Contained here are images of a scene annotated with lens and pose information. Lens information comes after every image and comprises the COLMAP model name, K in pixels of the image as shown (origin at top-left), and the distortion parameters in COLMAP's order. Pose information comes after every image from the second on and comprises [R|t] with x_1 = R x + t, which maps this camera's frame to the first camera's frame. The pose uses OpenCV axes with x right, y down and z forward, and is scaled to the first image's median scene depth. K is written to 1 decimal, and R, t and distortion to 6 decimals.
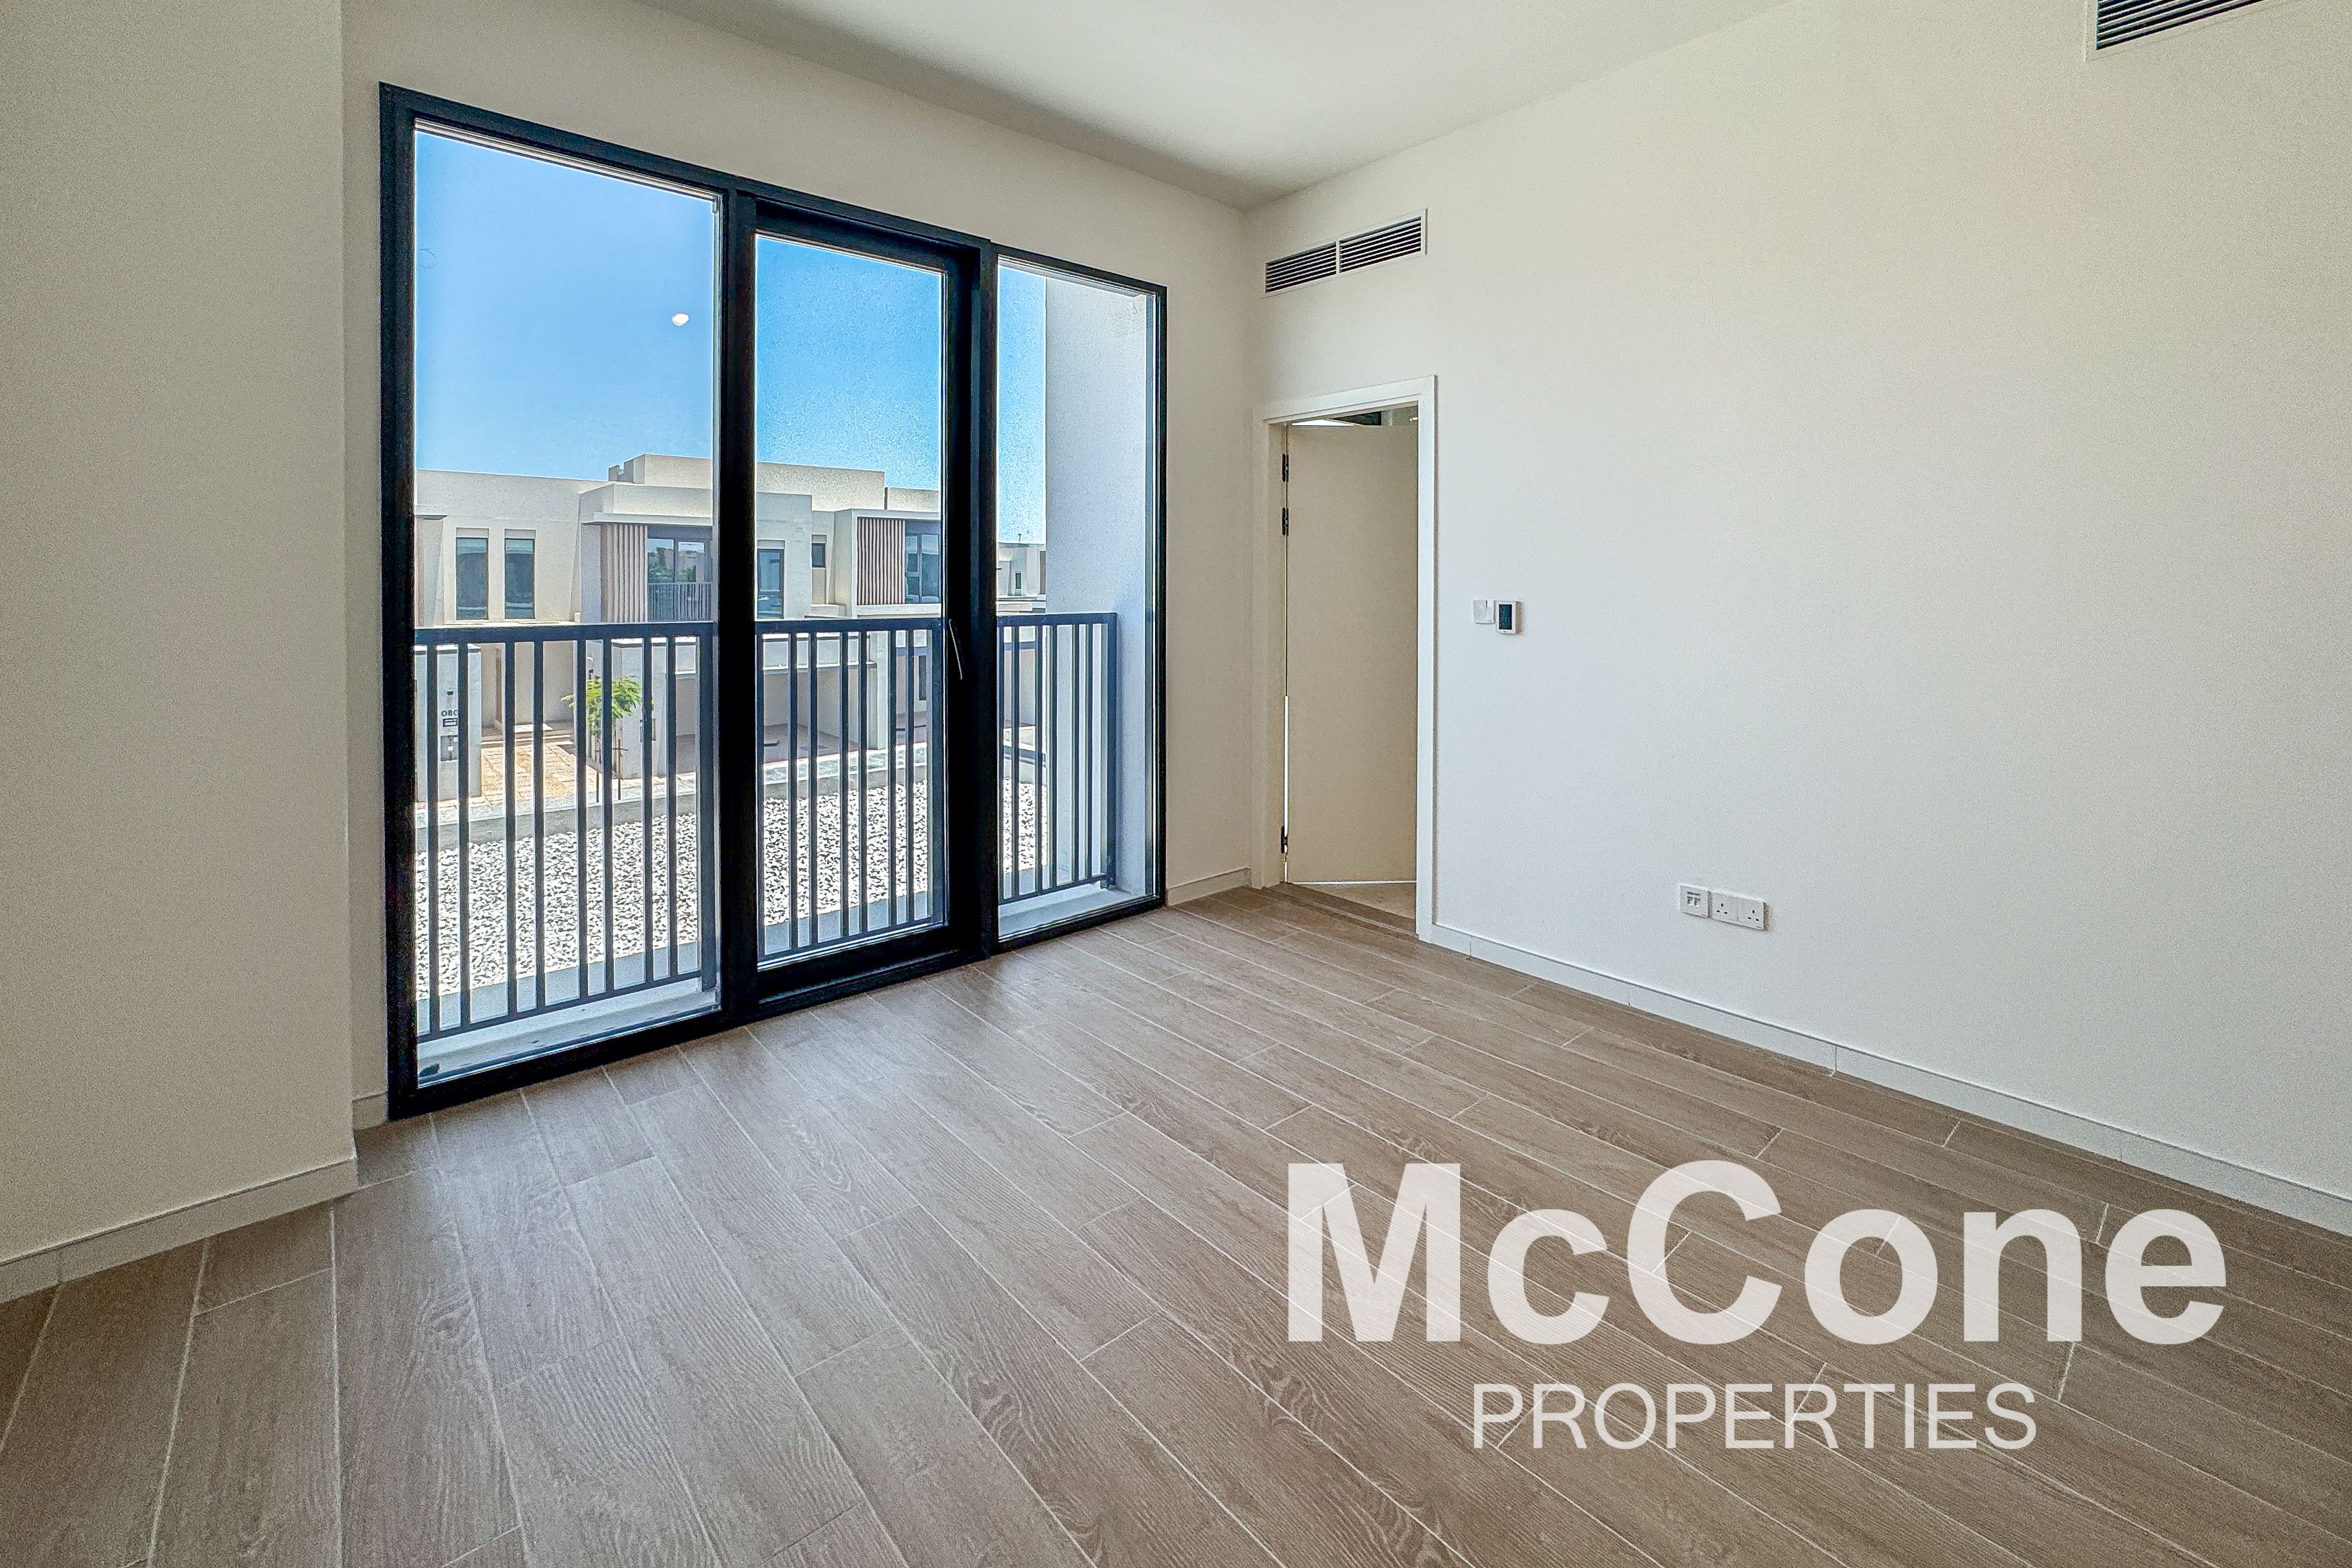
lens RADIAL K [[969.7, 0, 1163.9], [0, 969.7, 595.9], [0, 0, 1]] dist [-0.012702, 0.003624]
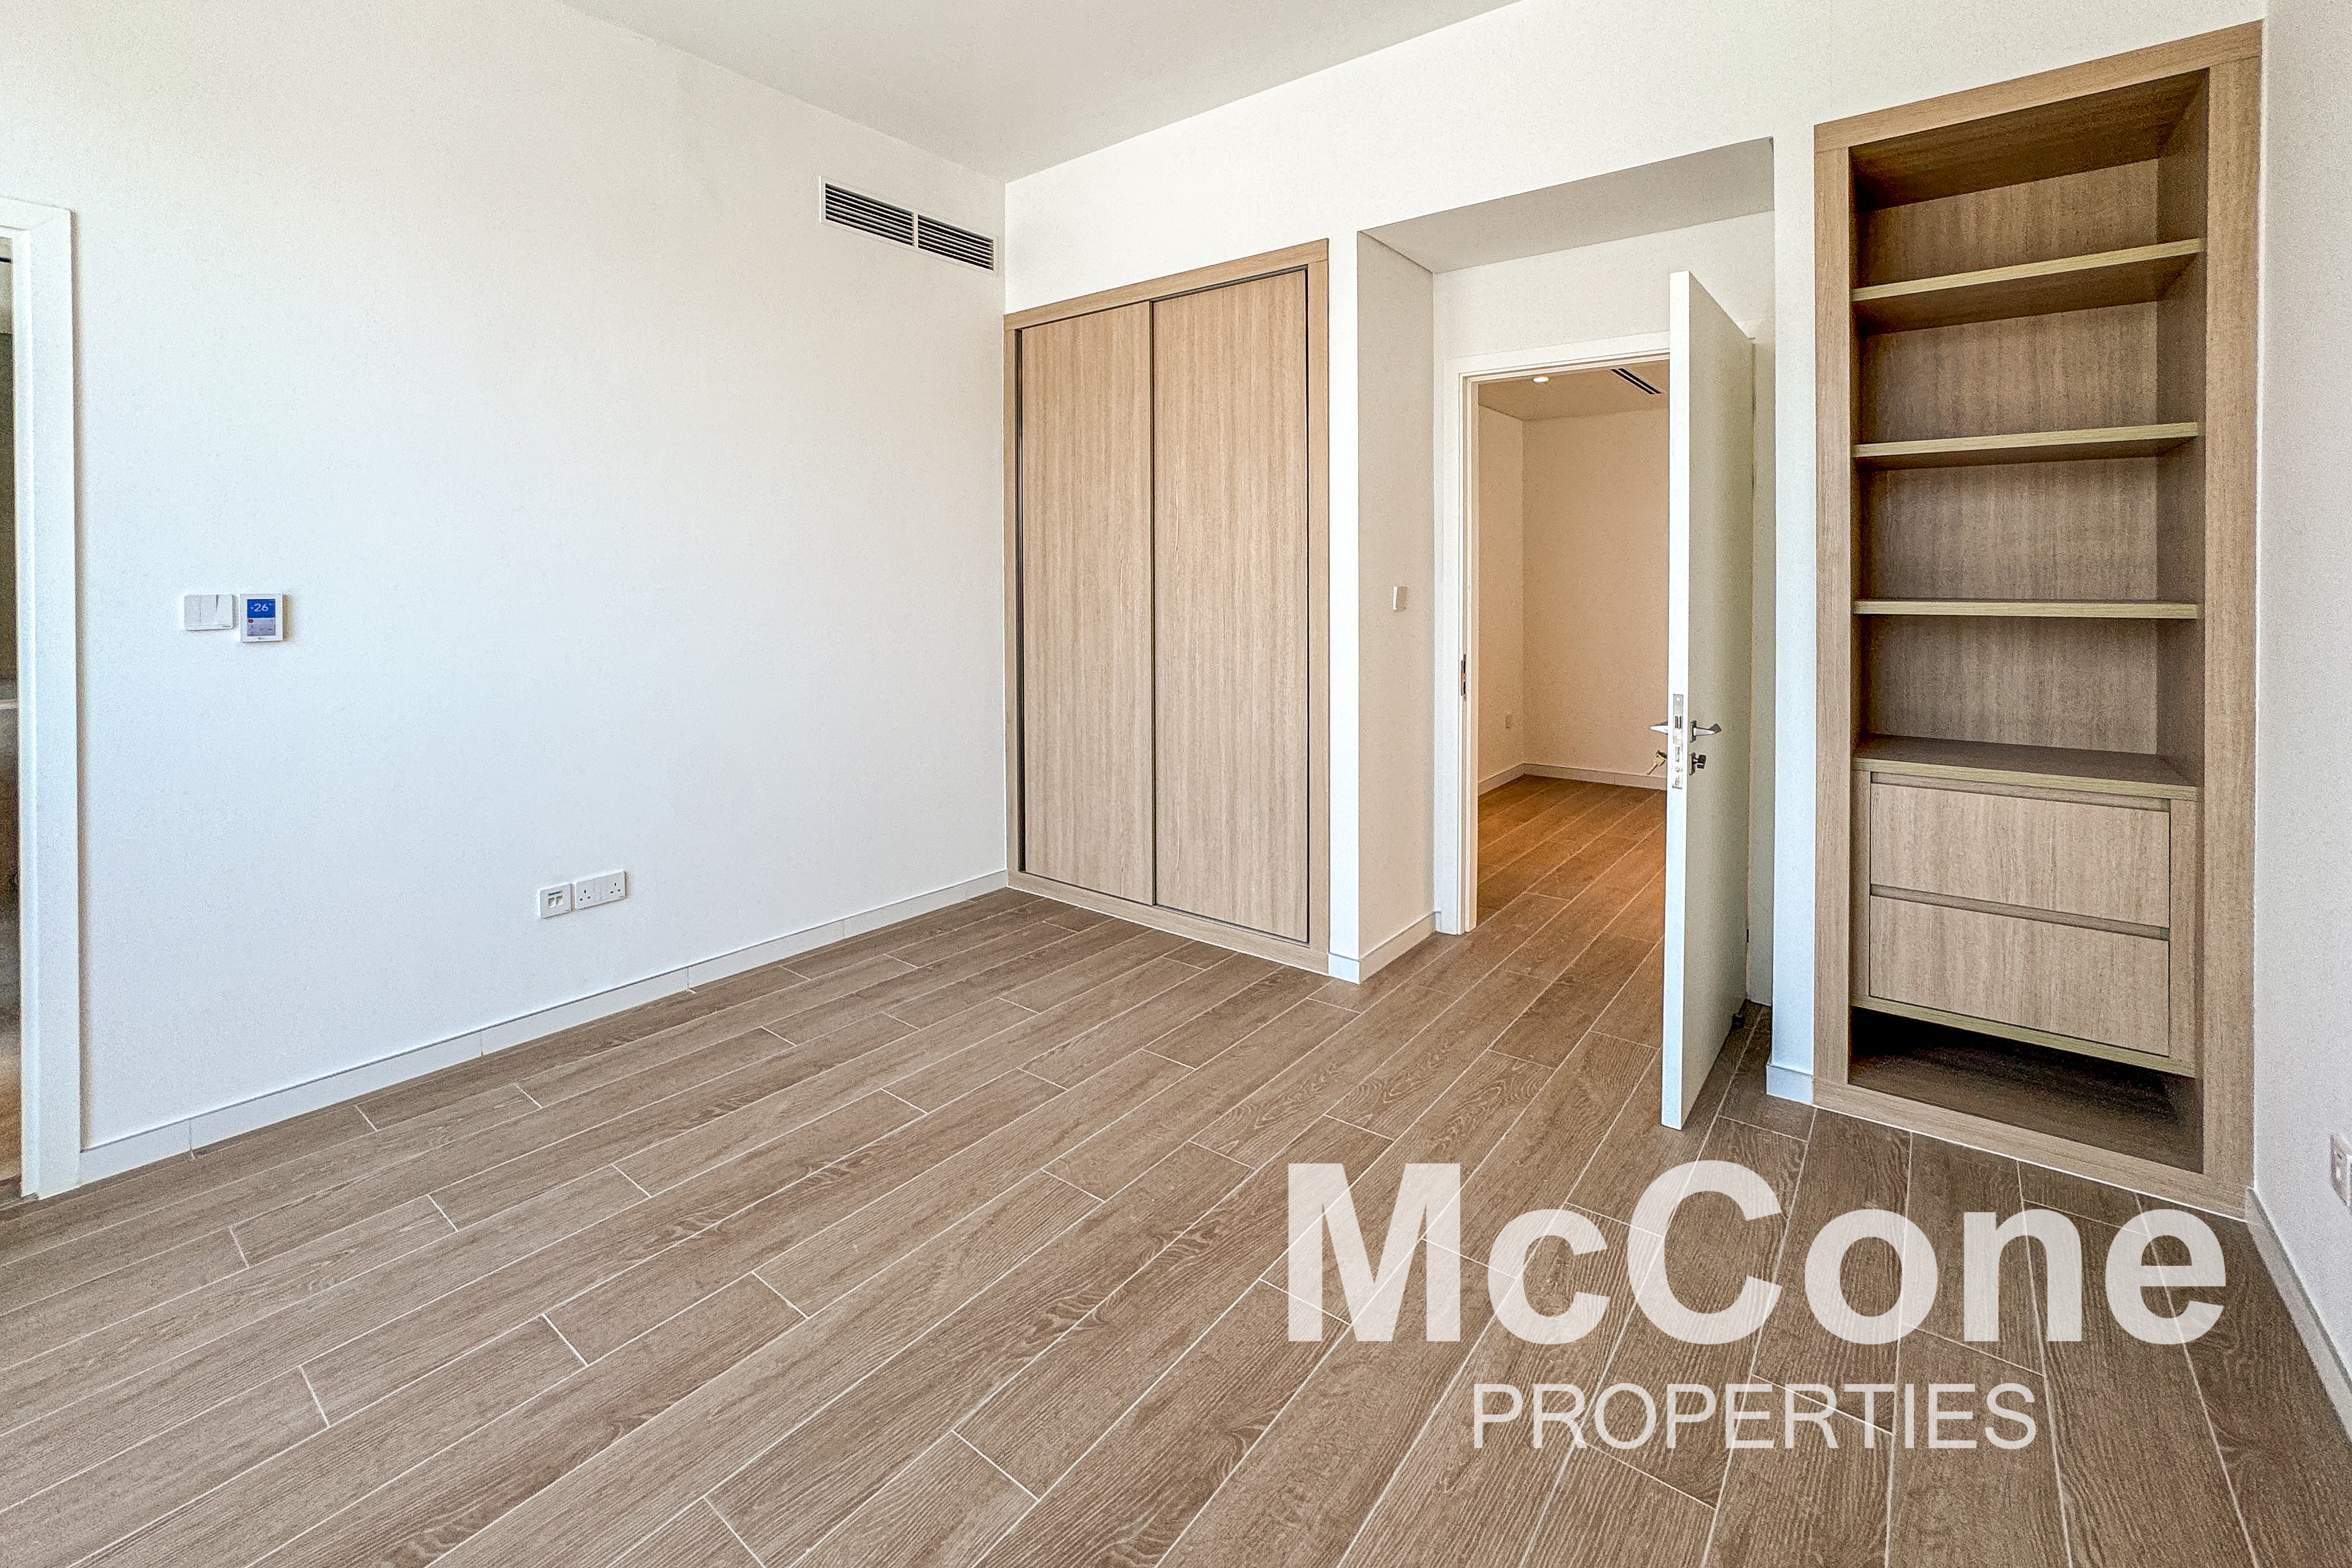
lens RADIAL K [[969.7, 0, 1184.1], [0, 969.7, 585.3], [0, 0, 1]] dist [-0.012702, 0.003624]
pose [[-0.165129, -0.013965, 0.986173, -0.388198], [0.012989, 0.999782, 0.016333, -0.003453], [-0.986186, 0.015507, -0.164911, 0.422954]]
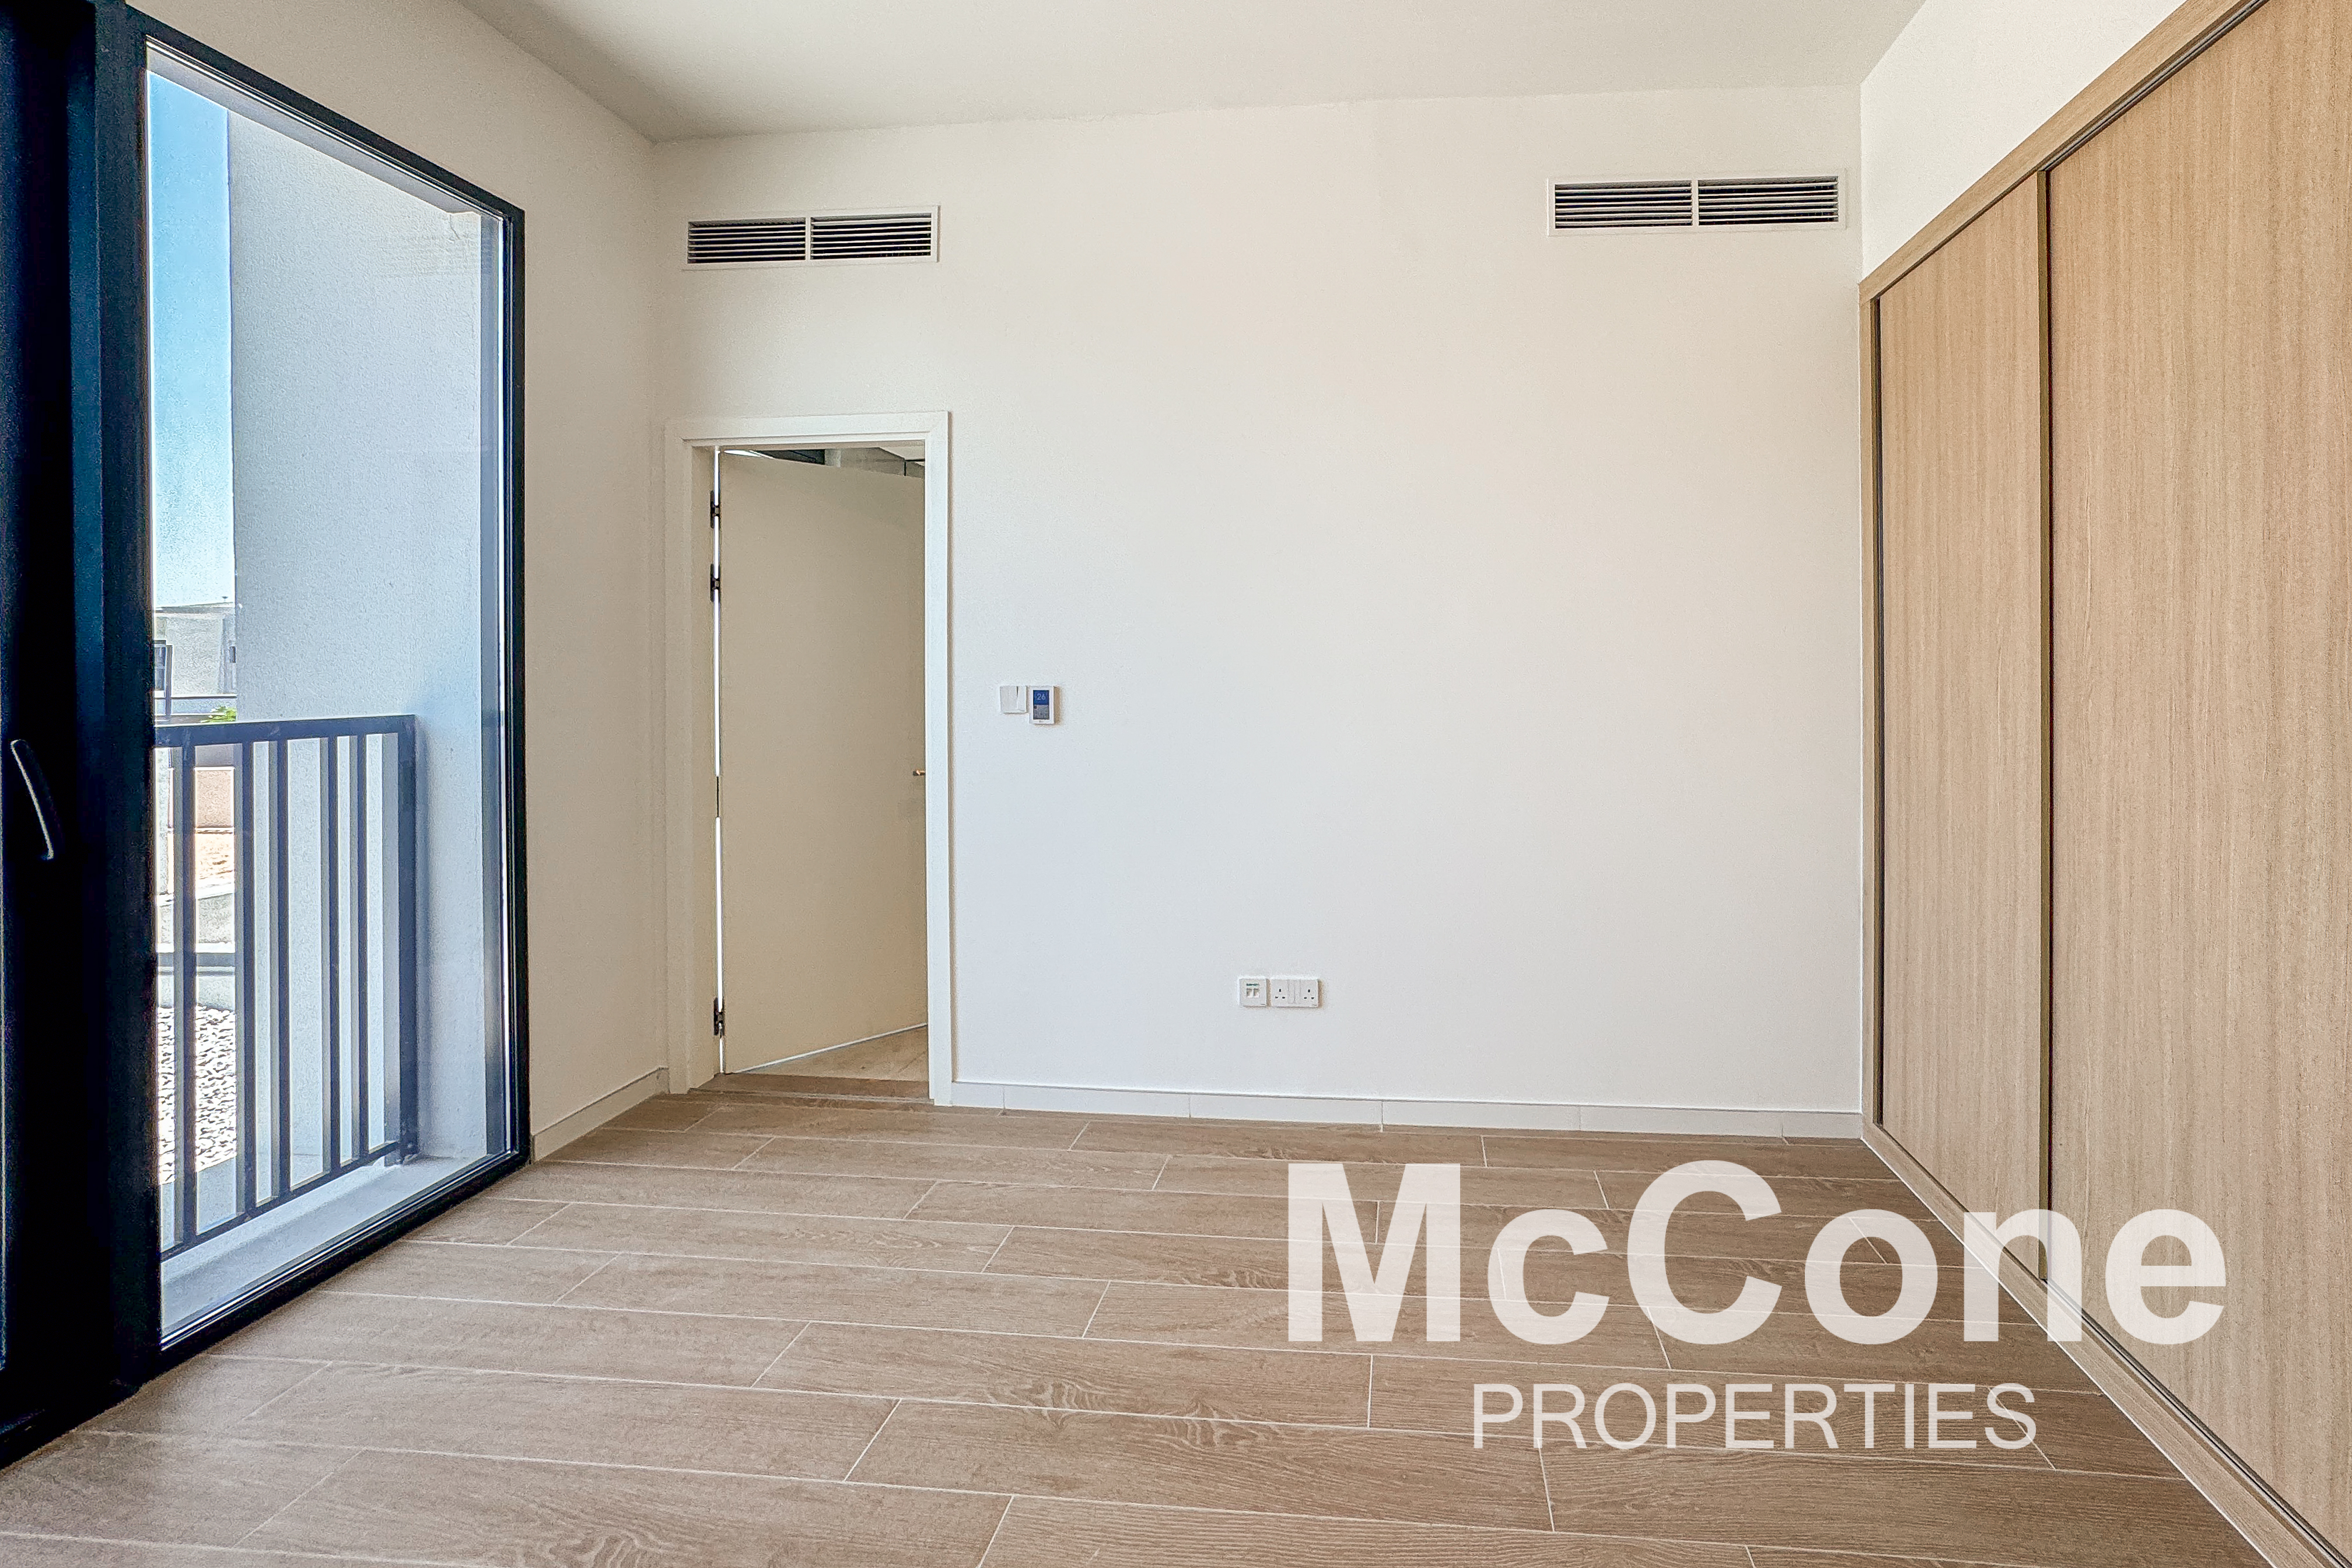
lens RADIAL K [[1011.9, 0, 1304.2], [0, 1011.9, 674.1], [0, 0, 1]] dist [-0.024460, 0.005996]
pose [[0.727083, -0.008338, 0.686499, -0.084680], [0.011189, 0.999937, 0.000294, -0.002959], [-0.686459, 0.007467, 0.727131, 0.169638]]
